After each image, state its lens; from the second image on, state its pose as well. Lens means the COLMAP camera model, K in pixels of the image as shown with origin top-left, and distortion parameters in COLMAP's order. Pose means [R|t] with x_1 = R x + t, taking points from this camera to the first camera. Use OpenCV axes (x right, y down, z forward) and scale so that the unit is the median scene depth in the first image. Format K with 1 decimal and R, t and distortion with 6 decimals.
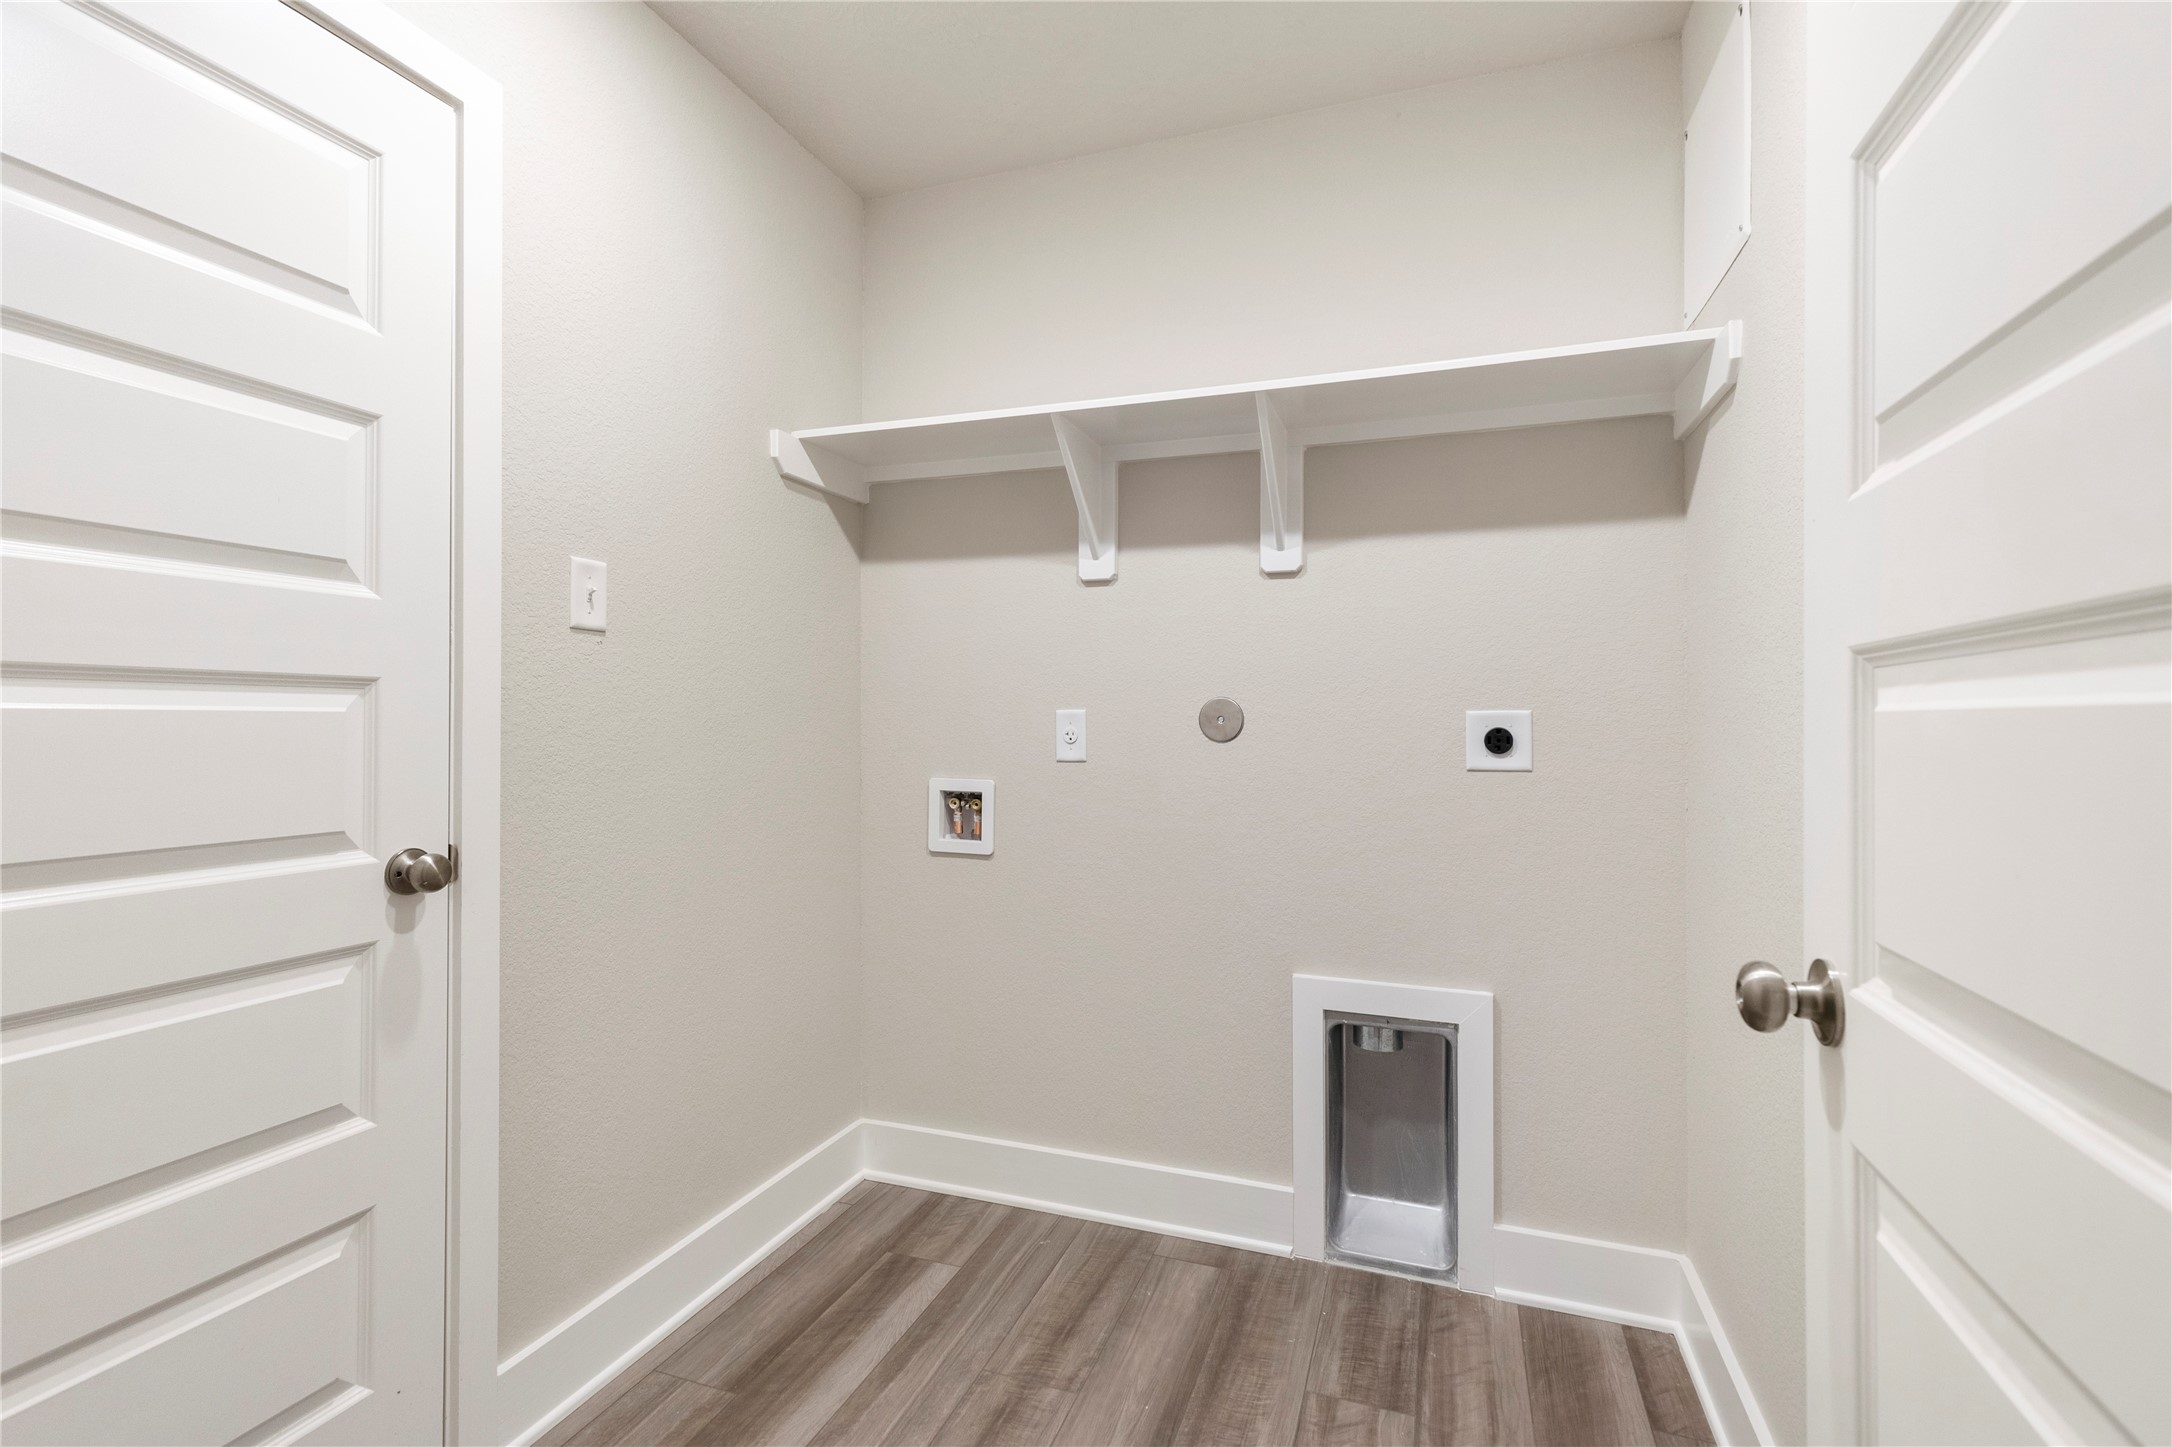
lens RADIAL K [[992.6, 0, 1086.0], [0, 992.6, 723.5], [0, 0, 1]] dist [0.012173, -0.004061]
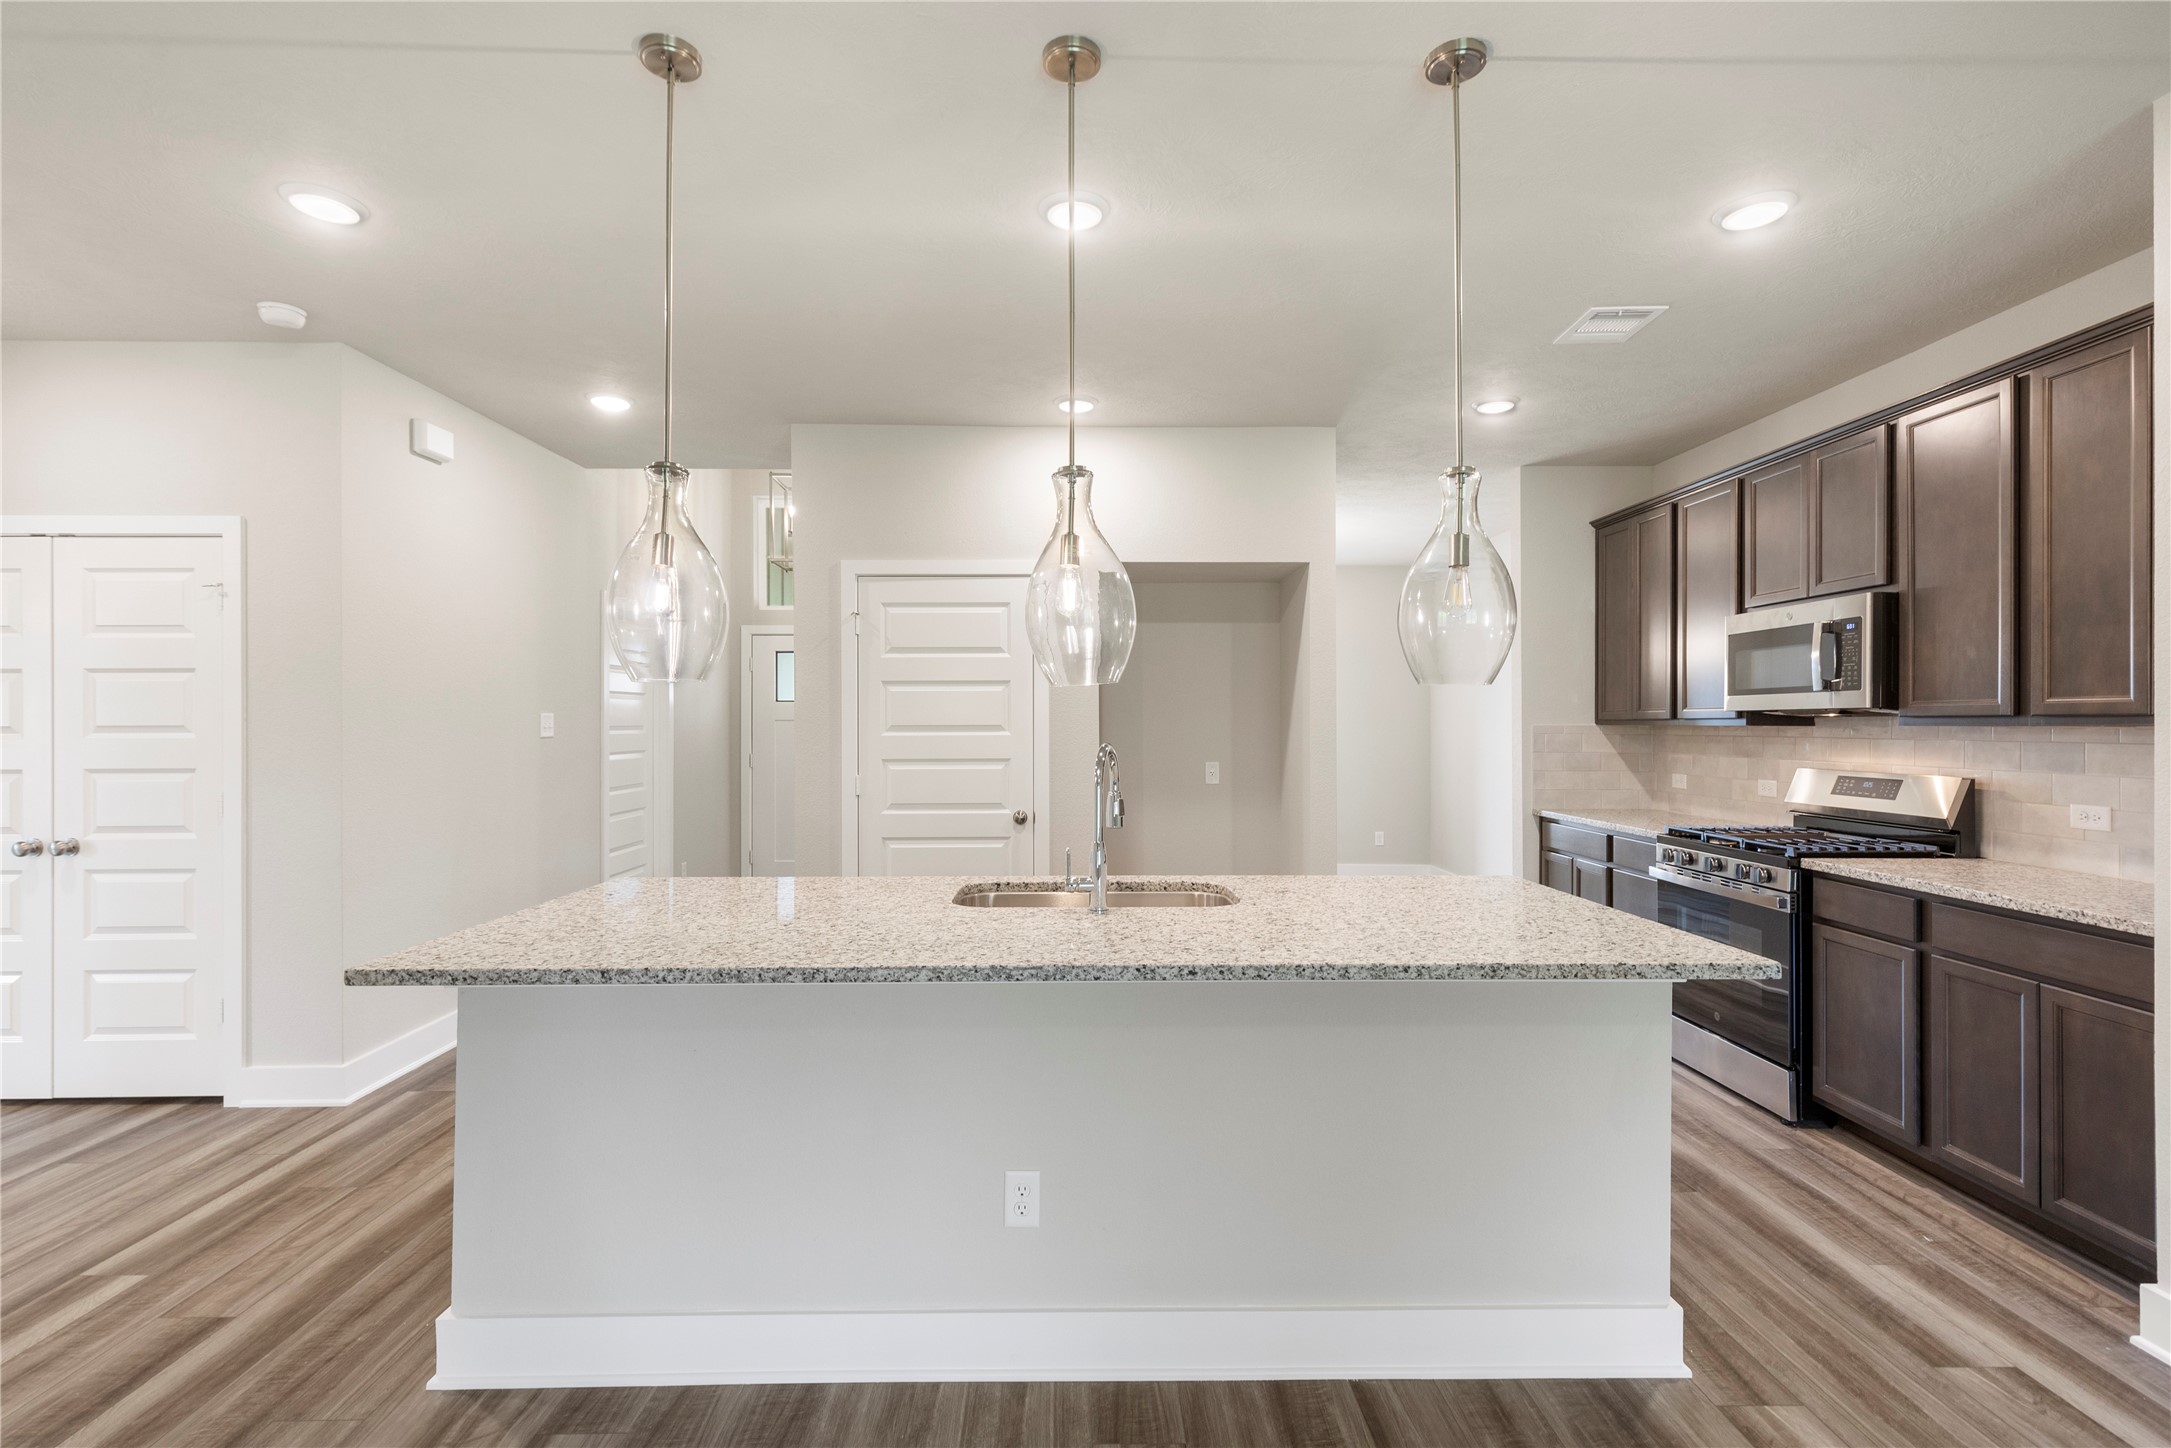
lens RADIAL K [[992.2, 0, 1085.5], [0, 992.2, 724.0], [0, 0, 1]] dist [0.012173, -0.004061]
pose [[0.354571, -0.001140, -0.935028, 2.504147], [0.001805, 0.999998, -0.000535, -0.160625], [0.935027, -0.001498, 0.354573, 0.051679]]
